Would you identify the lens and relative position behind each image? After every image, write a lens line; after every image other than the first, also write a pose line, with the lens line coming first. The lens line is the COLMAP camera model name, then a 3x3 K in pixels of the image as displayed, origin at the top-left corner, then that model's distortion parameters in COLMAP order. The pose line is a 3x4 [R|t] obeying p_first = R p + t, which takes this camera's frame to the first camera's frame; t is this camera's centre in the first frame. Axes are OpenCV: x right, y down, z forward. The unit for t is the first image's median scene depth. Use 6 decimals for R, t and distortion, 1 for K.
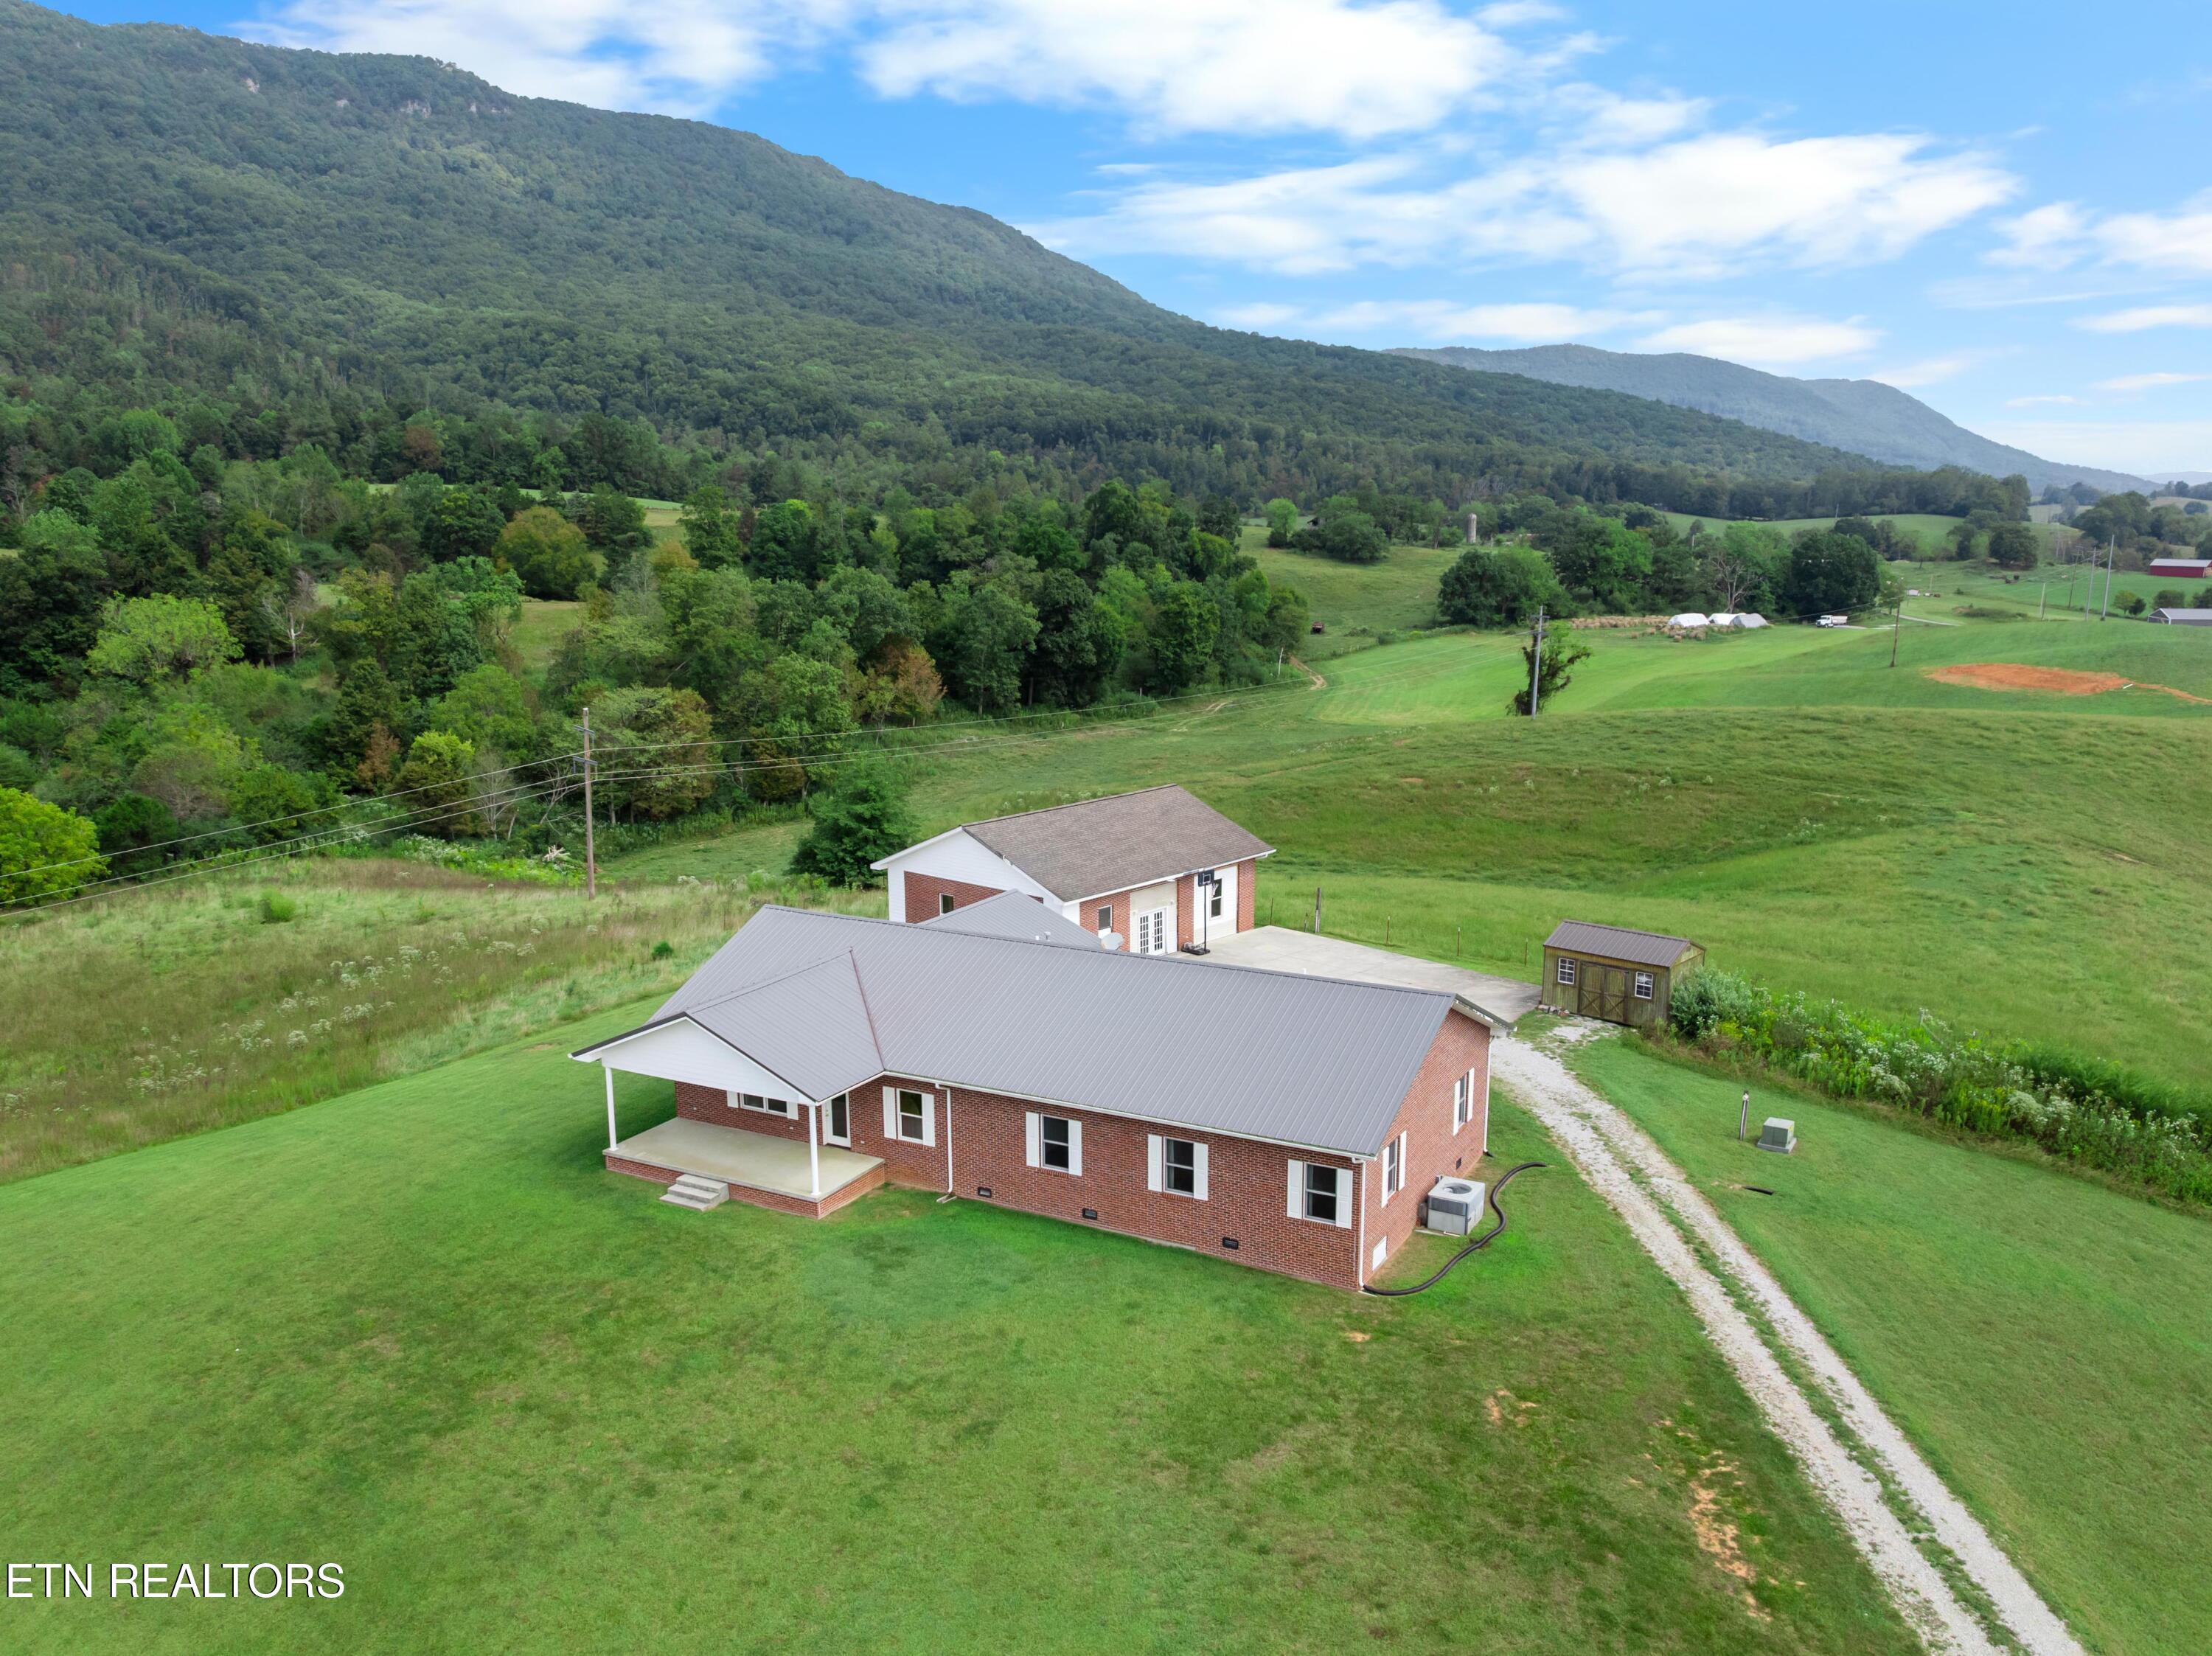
lens RADIAL K [[1790.3, 0, 1104.3], [0, 1790.3, 932.7], [0, 0, 1]] dist [-0.028689, -0.023270]
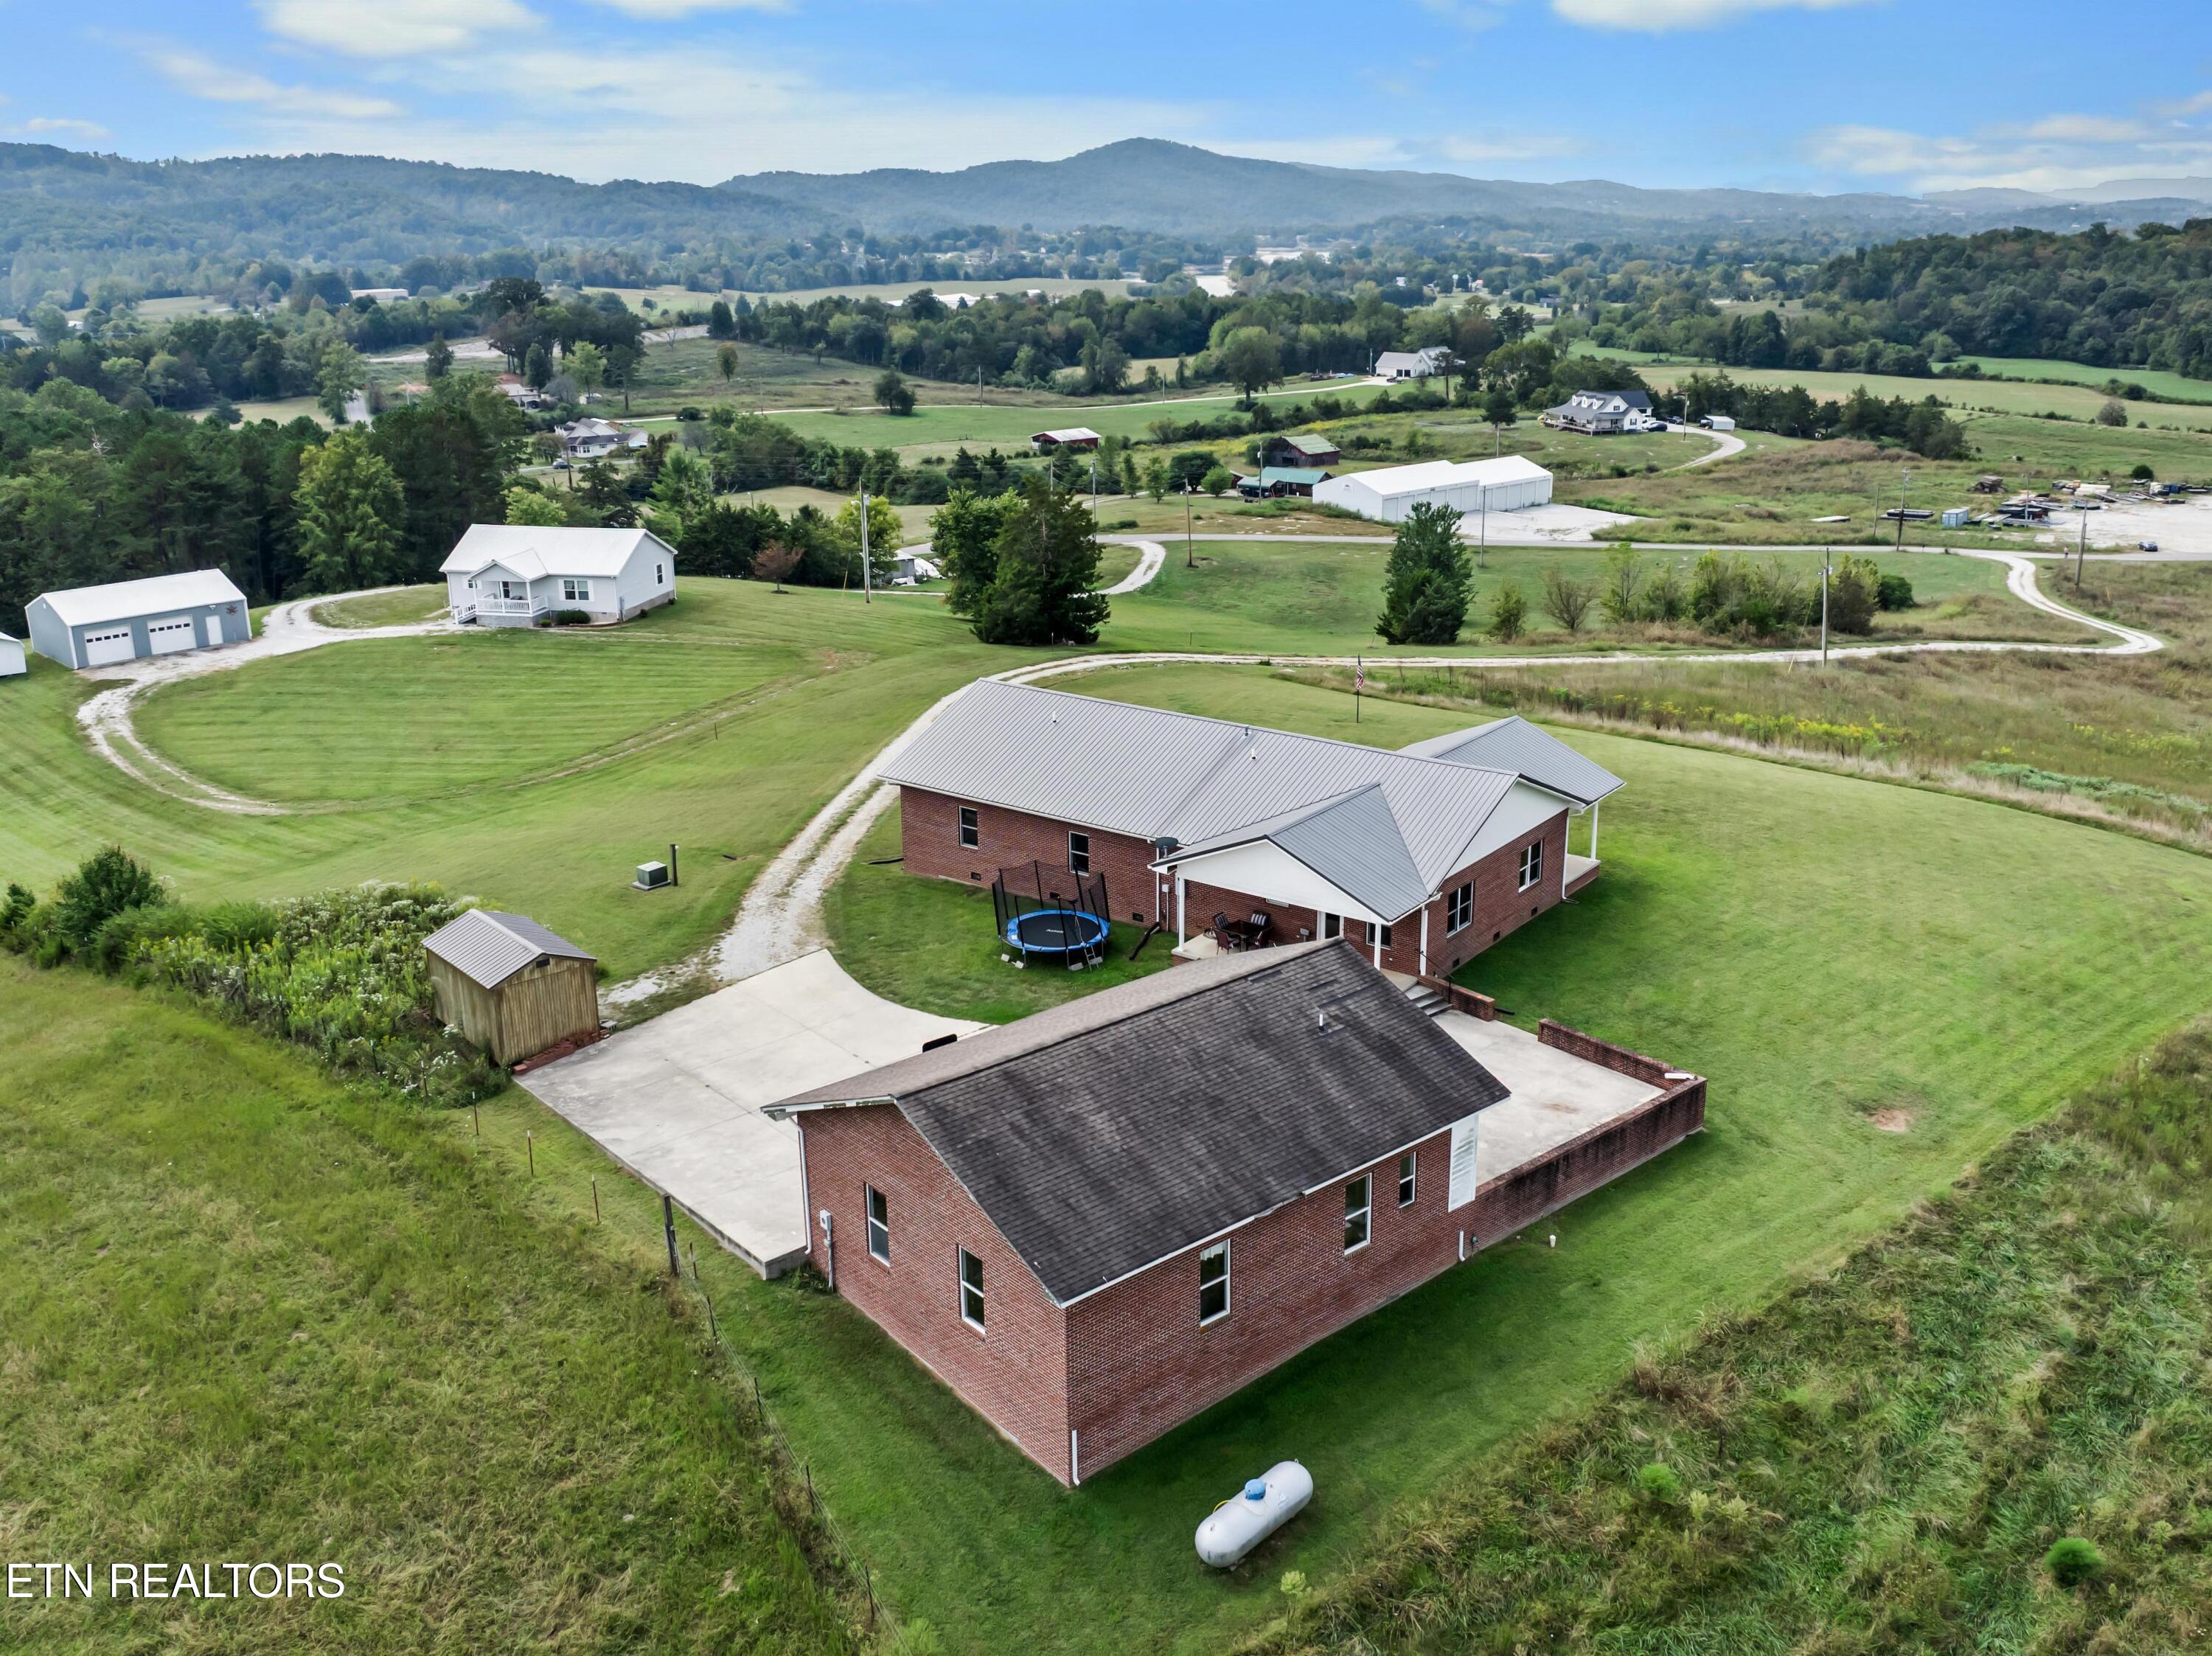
lens RADIAL K [[1942.7, 0, 1147.1], [0, 1942.7, 781.4], [0, 0, 1]] dist [-0.028623, -0.028722]
pose [[-0.990786, -0.027168, 0.132685, -0.016541], [0.044173, 0.861285, 0.506198, -0.074616], [-0.128032, 0.507395, -0.852149, 0.255564]]
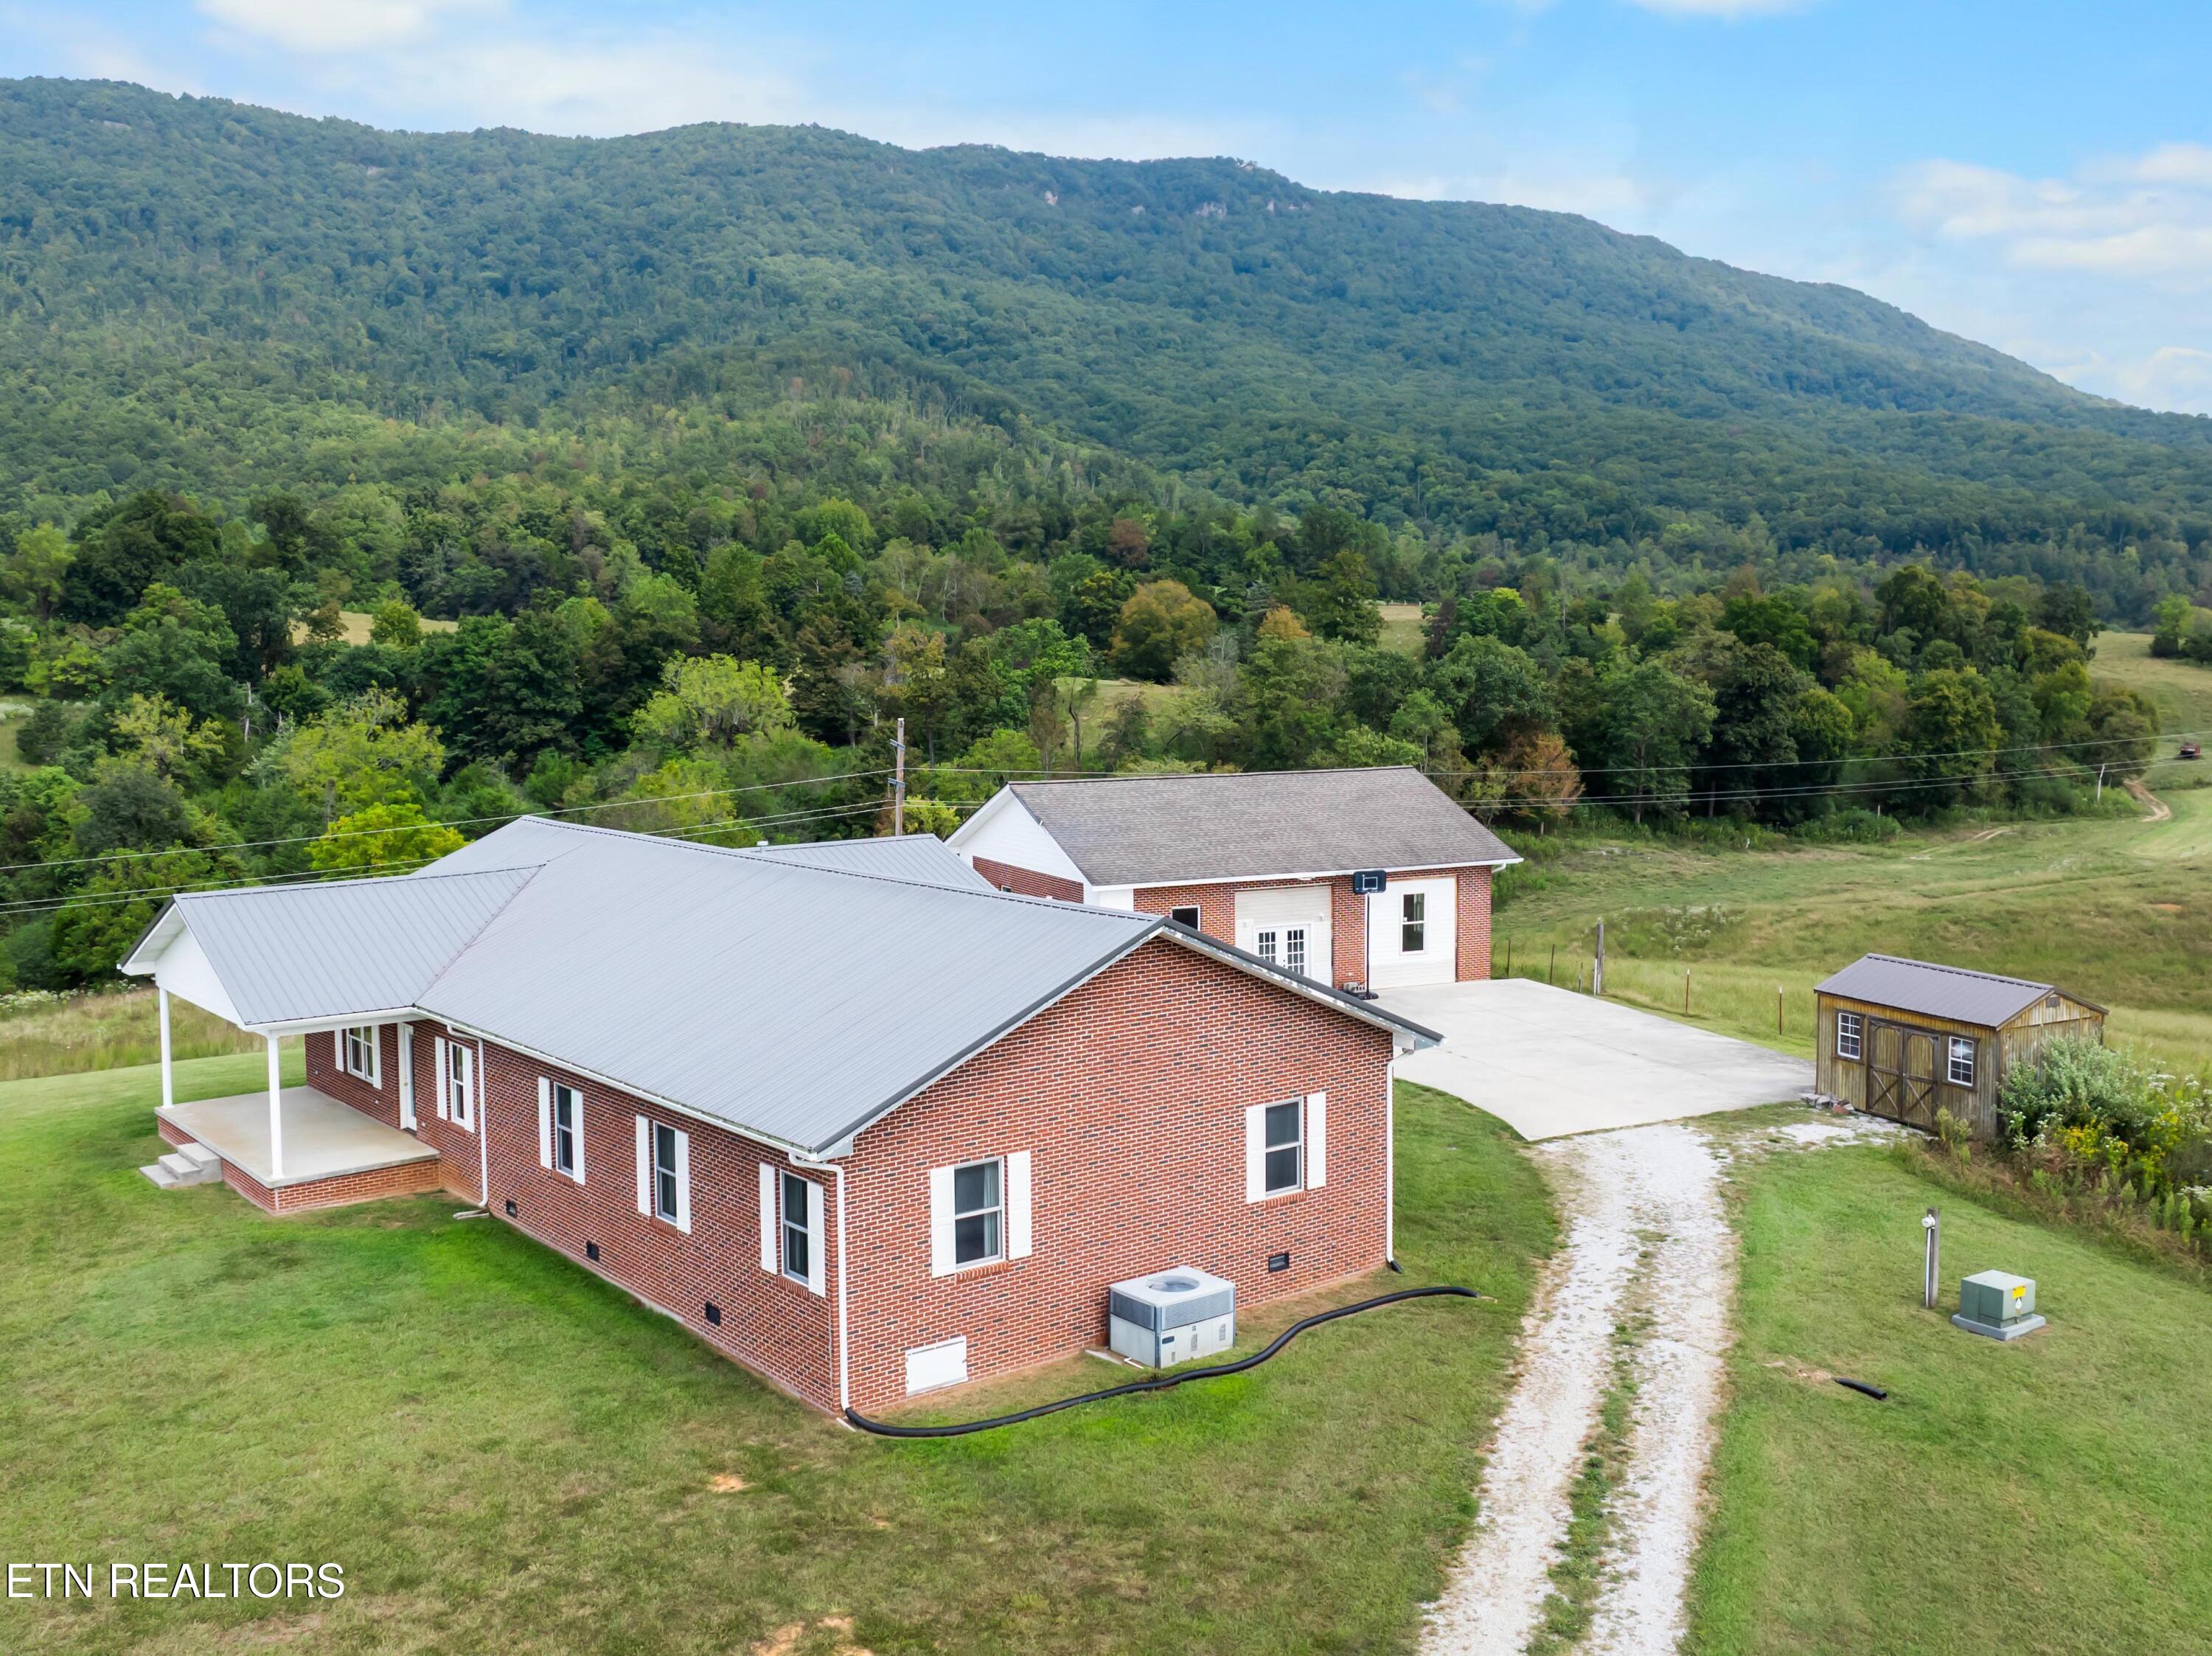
lens RADIAL K [[2128.8, 0, 1120.6], [0, 2128.8, 787.3], [0, 0, 1]] dist [-0.020209, -0.049018]
pose [[0.921577, 0.028262, -0.387166, 0.046734], [-0.091295, 0.985152, -0.145399, 0.009778], [0.377308, 0.169343, 0.910473, 0.041357]]
